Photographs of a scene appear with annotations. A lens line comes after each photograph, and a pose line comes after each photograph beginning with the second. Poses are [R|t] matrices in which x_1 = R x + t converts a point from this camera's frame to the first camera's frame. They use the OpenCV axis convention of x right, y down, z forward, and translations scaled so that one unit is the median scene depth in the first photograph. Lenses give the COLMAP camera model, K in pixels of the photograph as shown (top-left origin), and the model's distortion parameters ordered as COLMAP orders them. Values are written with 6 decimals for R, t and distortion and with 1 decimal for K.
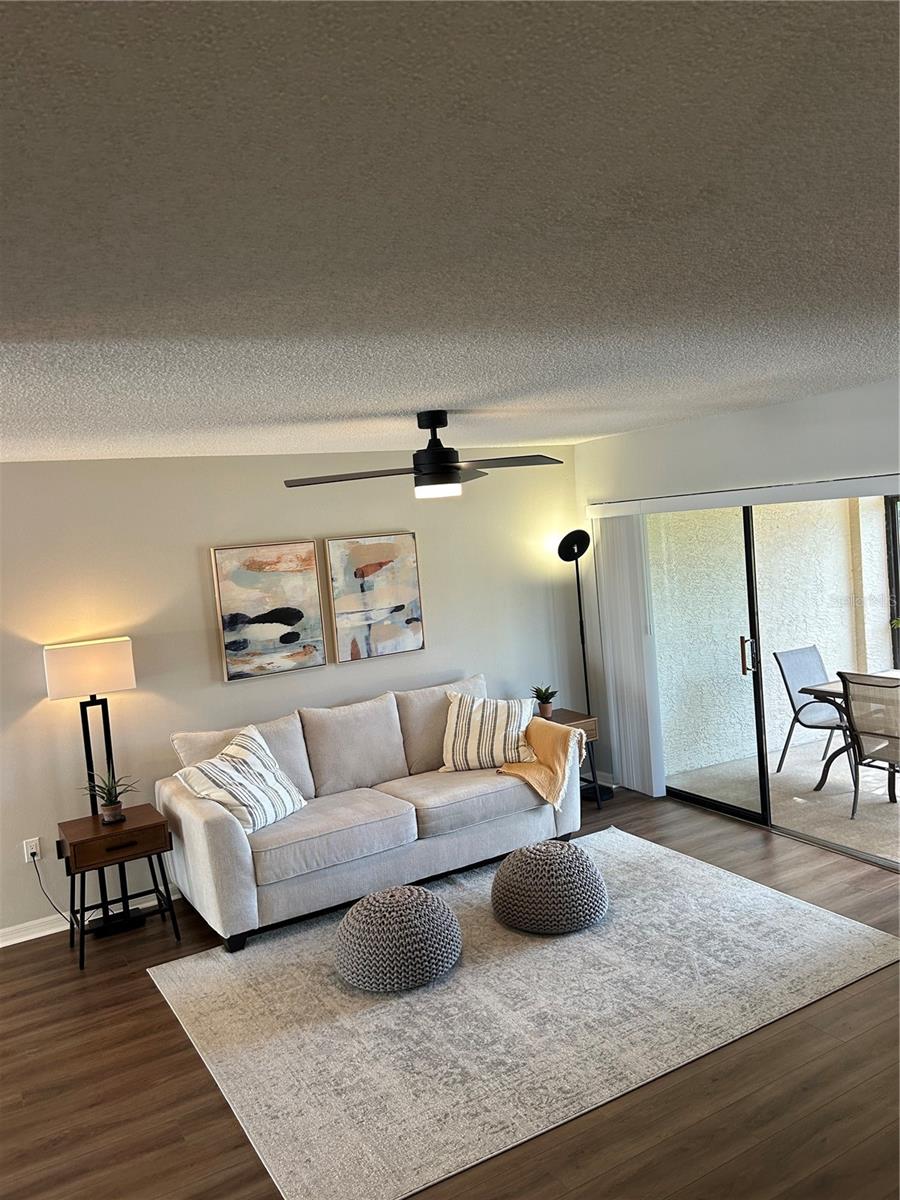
lens RADIAL K [[910.4, 0, 463.4], [0, 910.4, 578.8], [0, 0, 1]] dist [0.002613, -0.004592]
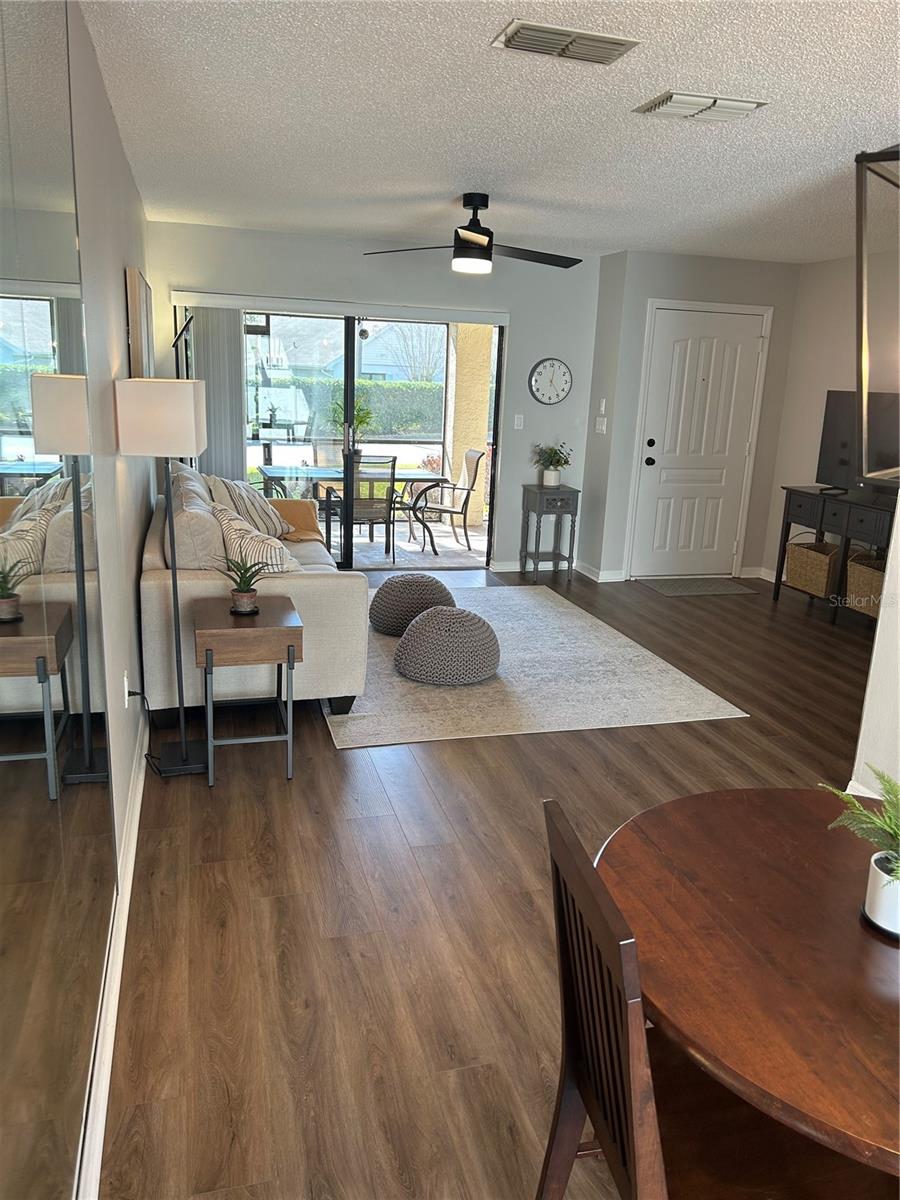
lens RADIAL K [[905.4, 0, 450.0], [0, 905.4, 600.0], [0, 0, 1]] dist [0.077968, -0.000504]
pose [[0.259352, -0.151165, 0.953879, -0.960976], [-0.000349, 0.987660, 0.156613, 0.113553], [-0.965783, -0.040951, 0.256099, 0.543691]]
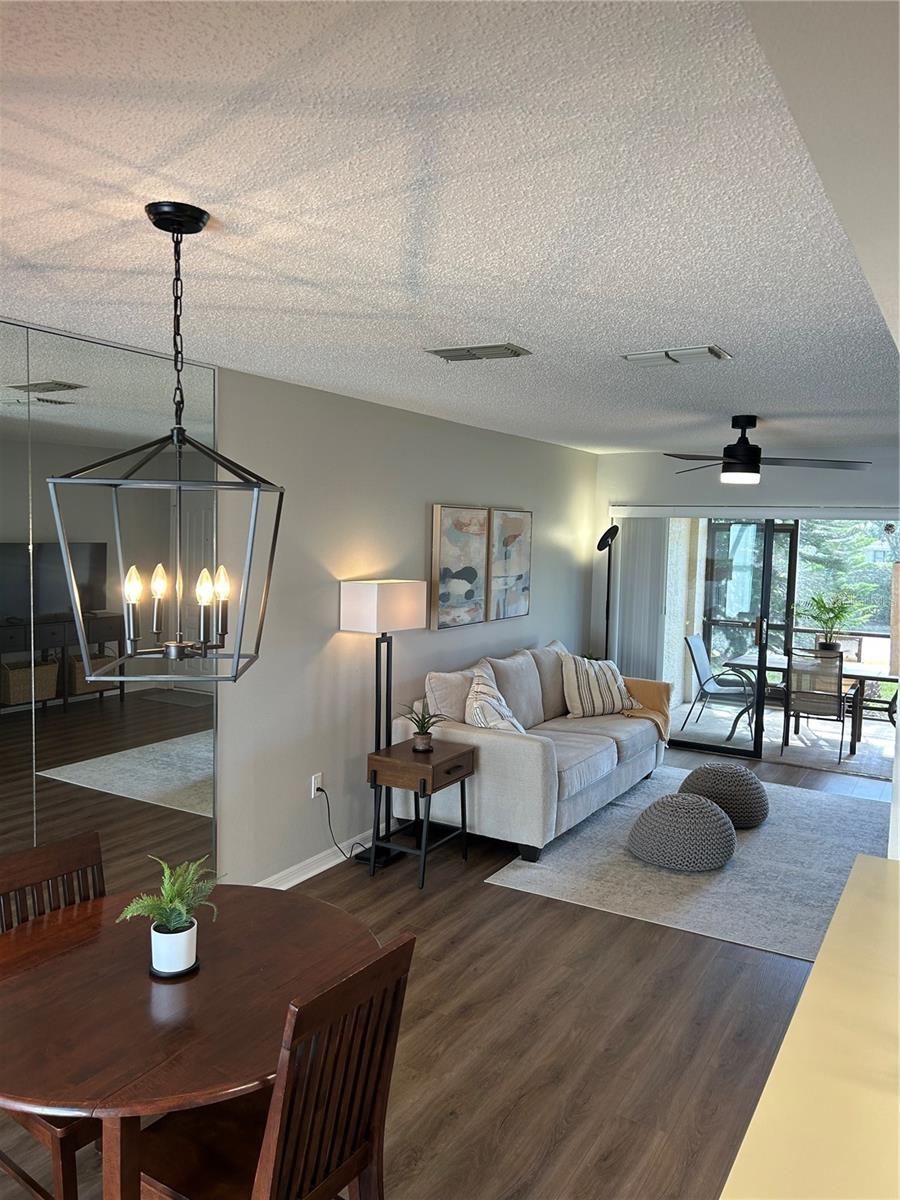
lens RADIAL K [[897.1, 0, 450.0], [0, 897.1, 600.0], [0, 0, 1]] dist [0.001454, -0.001647]
pose [[0.872685, 0.063823, 0.484094, -0.759379], [-0.064803, 0.997789, -0.014727, 0.091863], [-0.483964, -0.018519, 0.874892, 0.071607]]
